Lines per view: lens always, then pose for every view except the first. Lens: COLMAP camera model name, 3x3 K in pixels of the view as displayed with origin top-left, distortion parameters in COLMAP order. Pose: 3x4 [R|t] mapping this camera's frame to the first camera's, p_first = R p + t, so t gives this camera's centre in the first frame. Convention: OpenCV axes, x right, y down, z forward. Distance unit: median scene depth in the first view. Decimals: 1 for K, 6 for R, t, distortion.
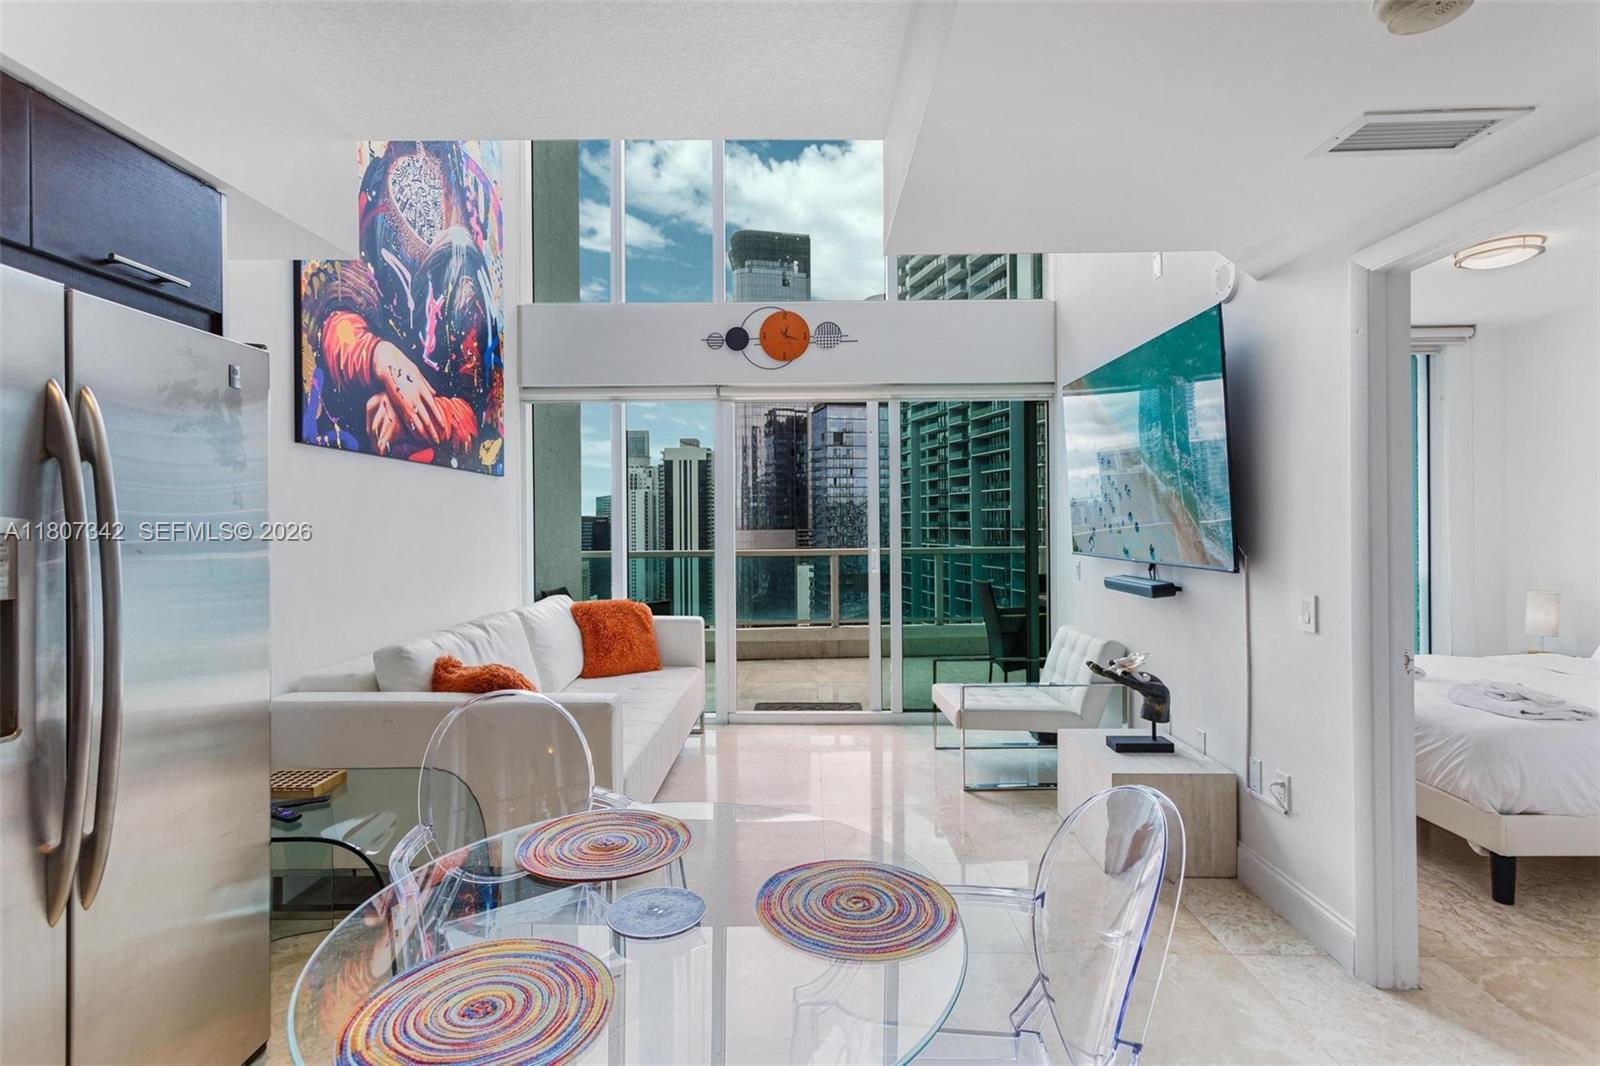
lens RADIAL K [[773.1, 0, 805.3], [0, 773.1, 523.9], [0, 0, 1]] dist [0.001556, 0.000264]
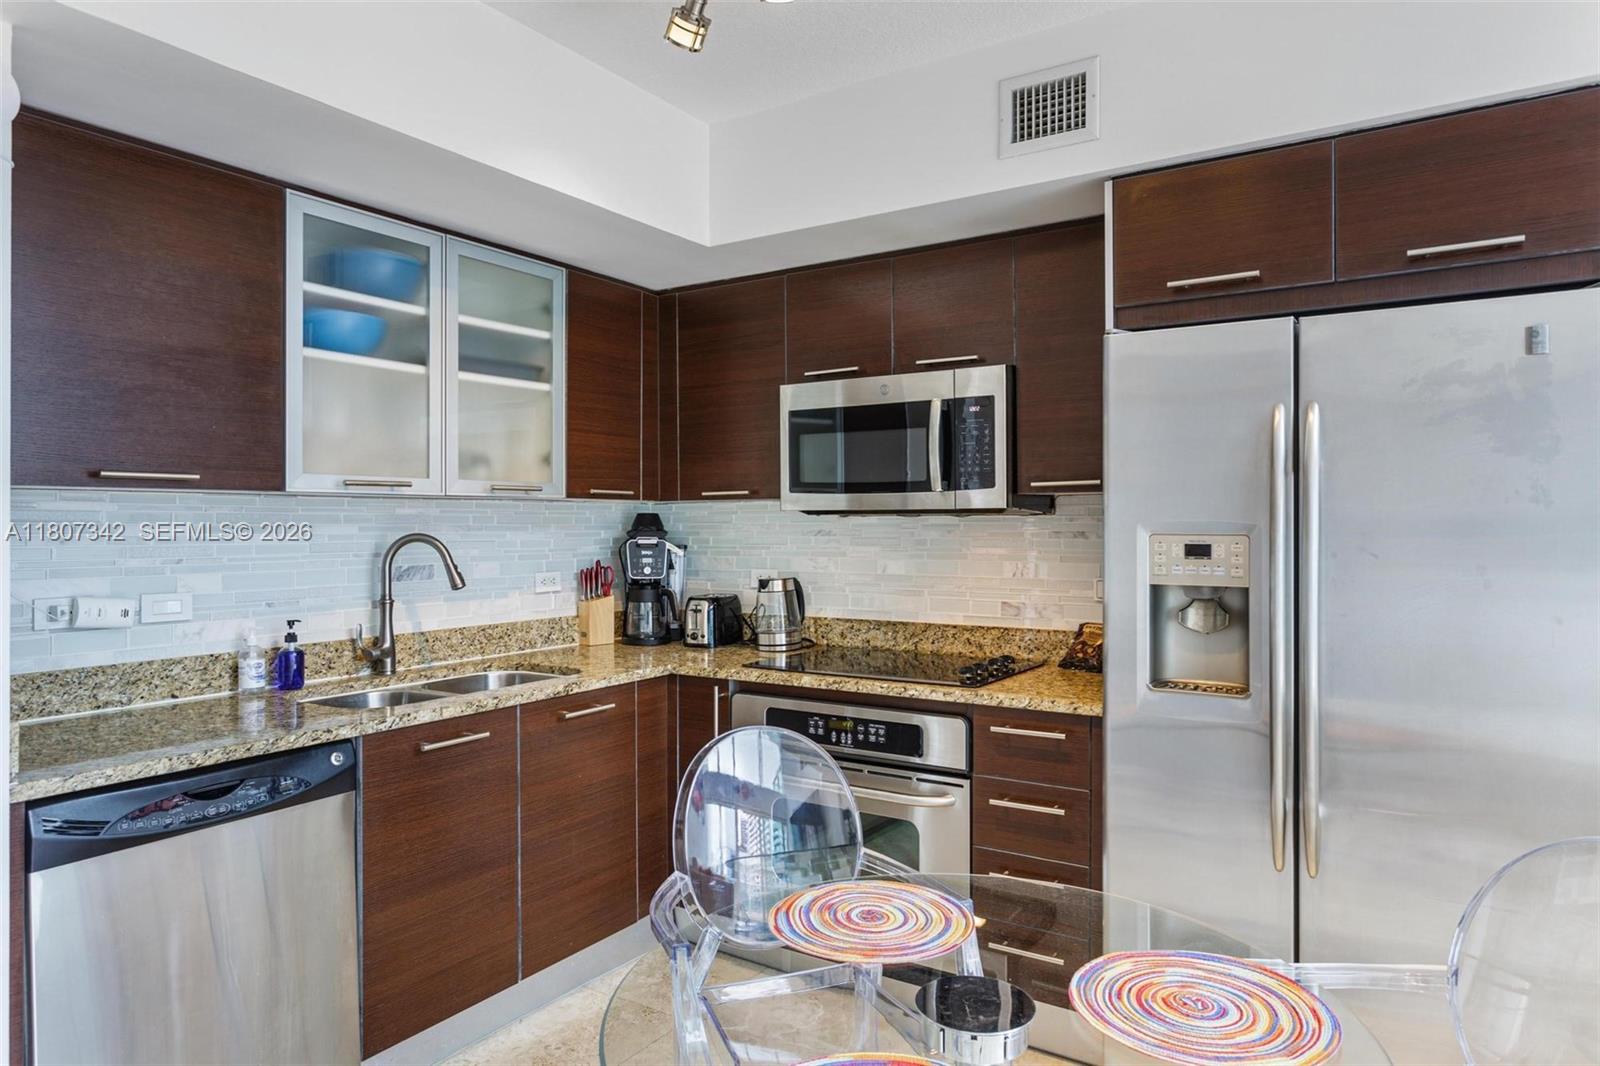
lens RADIAL K [[990.2, 0, 806.0], [0, 990.2, 523.3], [0, 0, 1]] dist [0.001367, 0.000271]
pose [[-0.550278, 0.003603, -0.834974, 0.286941], [0.004223, 0.999990, 0.001532, -0.004738], [0.834971, -0.002683, -0.550287, 0.523852]]
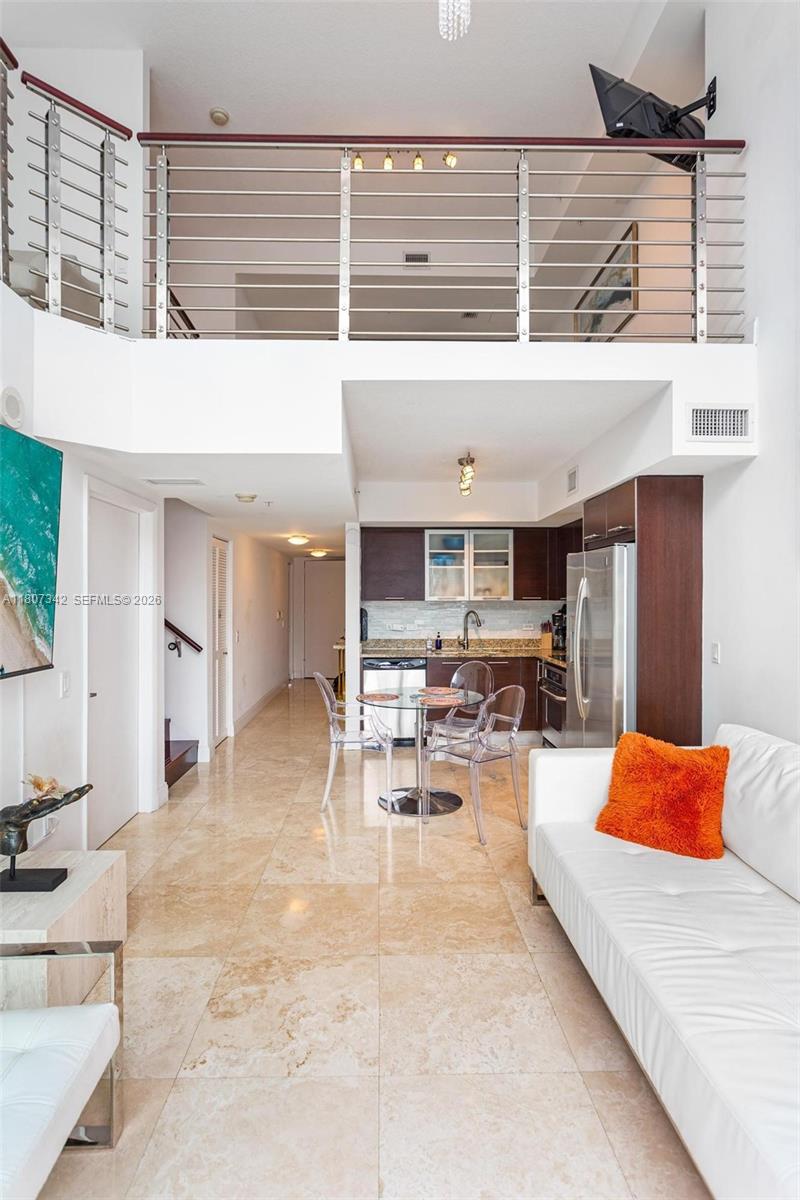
lens RADIAL K [[638.4, 0, 400.9], [0, 638.4, 600.5], [0, 0, 1]] dist [0.000282, 0.000010]
pose [[-0.999925, 0.006504, -0.010378, -0.050403], [0.006492, 0.999978, 0.001156, -0.035925], [0.010385, 0.001089, -0.999945, 1.962962]]
